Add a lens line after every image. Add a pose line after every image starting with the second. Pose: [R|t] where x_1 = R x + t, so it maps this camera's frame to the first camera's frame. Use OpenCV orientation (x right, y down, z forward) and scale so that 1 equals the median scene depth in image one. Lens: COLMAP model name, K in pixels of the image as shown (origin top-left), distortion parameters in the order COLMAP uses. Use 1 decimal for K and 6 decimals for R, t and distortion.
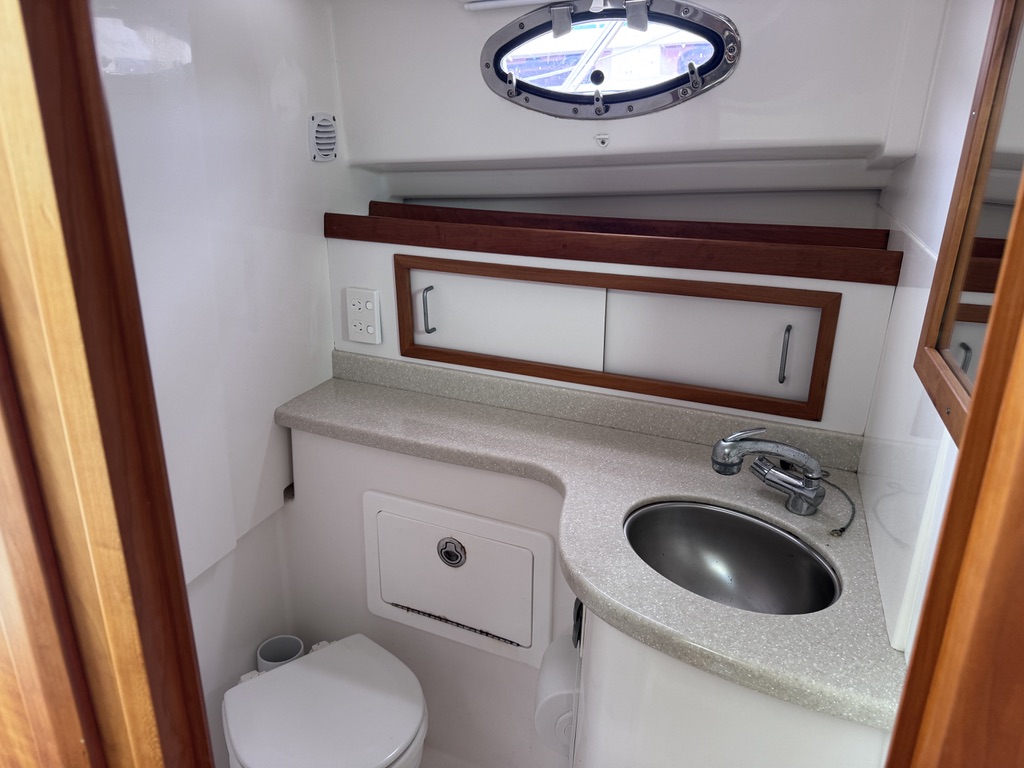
lens RADIAL K [[722.3, 0, 505.1], [0, 722.3, 379.7], [0, 0, 1]] dist [0.158824, -0.300437]
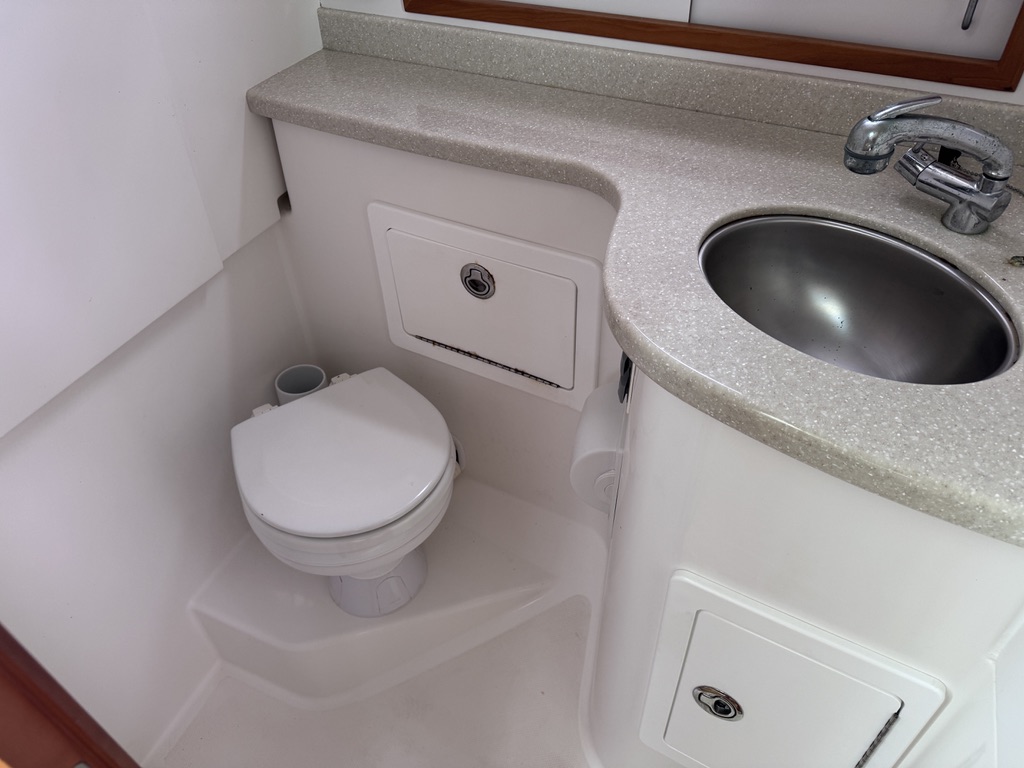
lens RADIAL K [[727.1, 0, 509.9], [0, 727.1, 394.4], [0, 0, 1]] dist [0.033561, -0.042425]
pose [[0.996306, 0.022733, -0.082812, 0.040294], [0.011518, 0.920238, 0.391190, 0.048149], [0.085100, -0.390699, 0.916576, 0.272036]]
